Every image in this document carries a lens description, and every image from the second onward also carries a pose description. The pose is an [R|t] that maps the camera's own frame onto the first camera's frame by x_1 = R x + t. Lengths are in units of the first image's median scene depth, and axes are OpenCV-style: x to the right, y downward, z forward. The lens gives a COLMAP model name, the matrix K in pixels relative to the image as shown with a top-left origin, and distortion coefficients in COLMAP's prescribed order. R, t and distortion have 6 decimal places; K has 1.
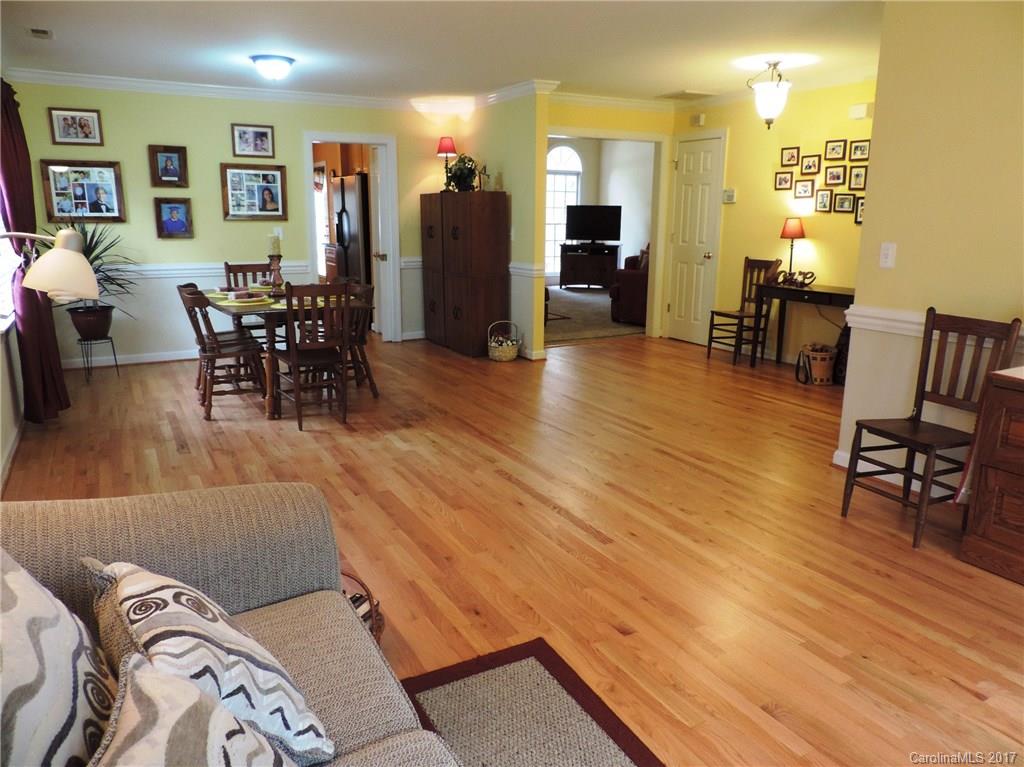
lens RADIAL K [[738.4, 0, 514.4], [0, 738.4, 384.1], [0, 0, 1]] dist [-0.010248, 0.005649]
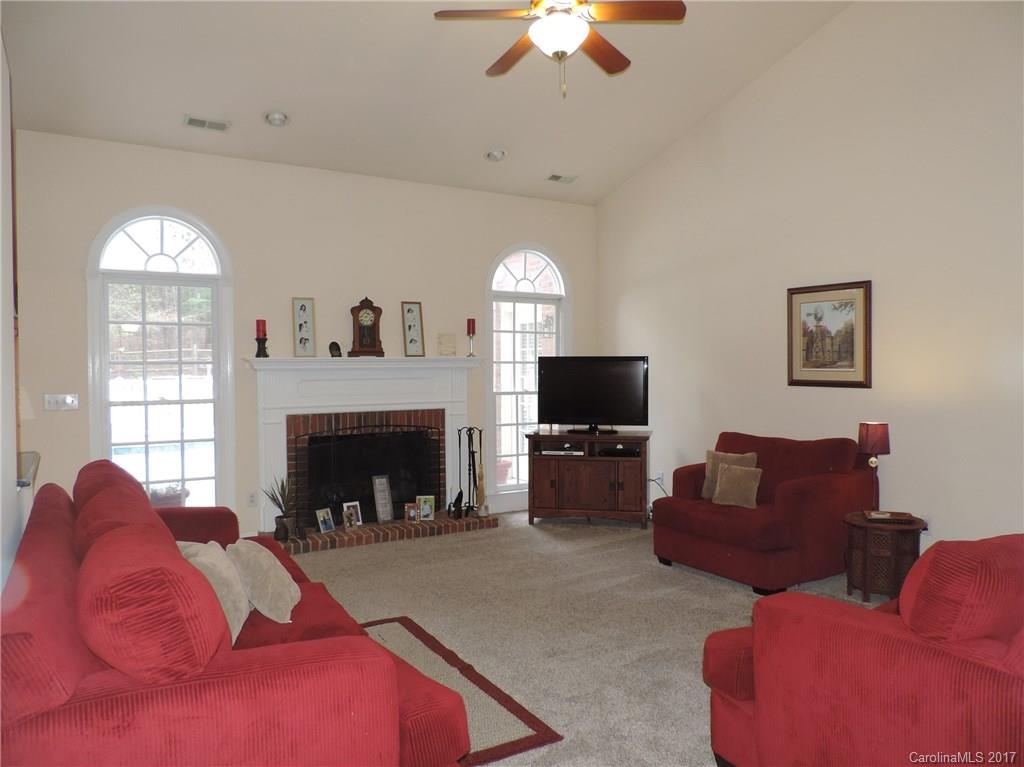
lens RADIAL K [[738.4, 0, 506.2], [0, 738.4, 382.5], [0, 0, 1]] dist [-0.010248, 0.005649]
pose [[0.999615, -0.011798, 0.025115, 0.070028], [0.016845, 0.977253, -0.211407, -0.229998], [-0.022050, 0.211749, 0.977075, 0.985320]]
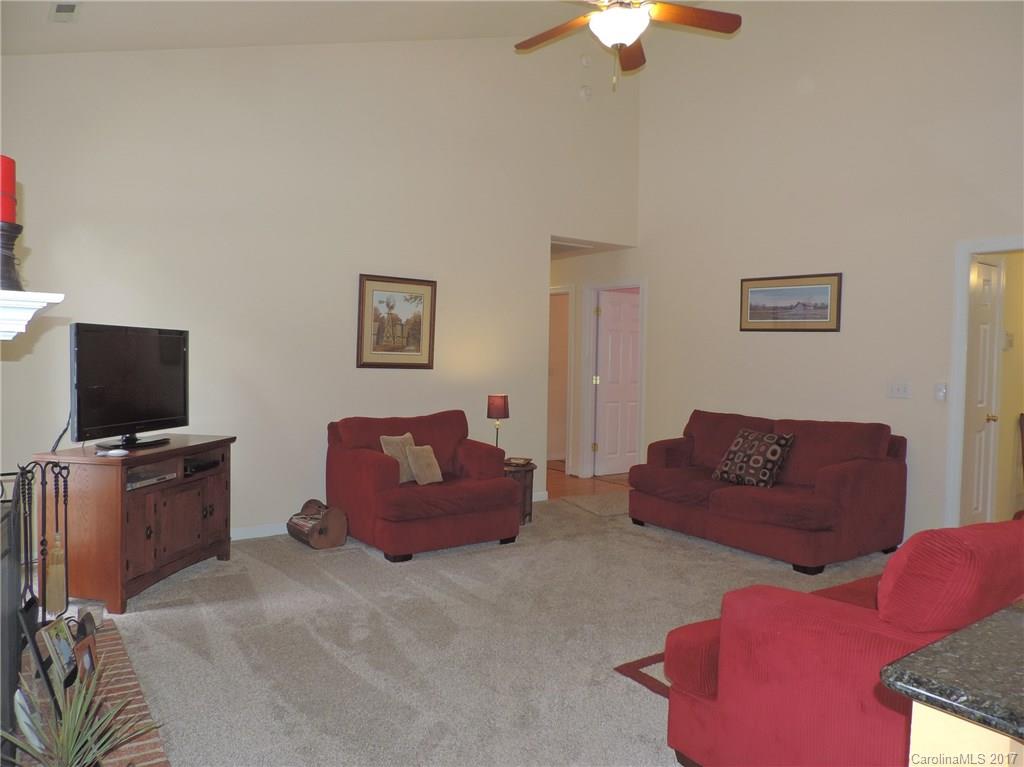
lens RADIAL K [[788.4, 0, 514.3], [0, 788.4, 379.8], [0, 0, 1]] dist [0.004874, 0.000763]
pose [[-0.107970, -0.052210, 0.992782, -0.499226], [0.202371, 0.976557, 0.073366, -0.406702], [-0.973339, 0.208831, -0.094873, 1.675038]]
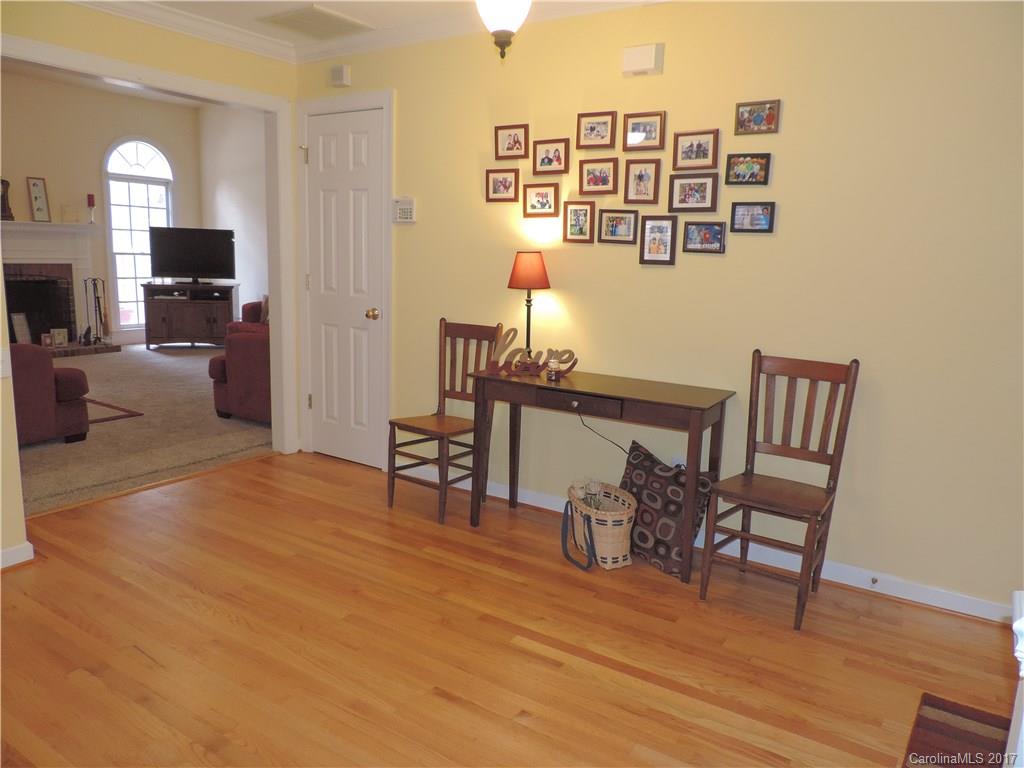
lens RADIAL K [[738.4, 0, 508.3], [0, 738.4, 387.6], [0, 0, 1]] dist [-0.010248, 0.005649]
pose [[0.893775, -0.057518, 0.444812, 0.109234], [0.074856, 0.996963, -0.021495, -0.107836], [-0.442225, 0.052508, 0.895366, 0.492889]]
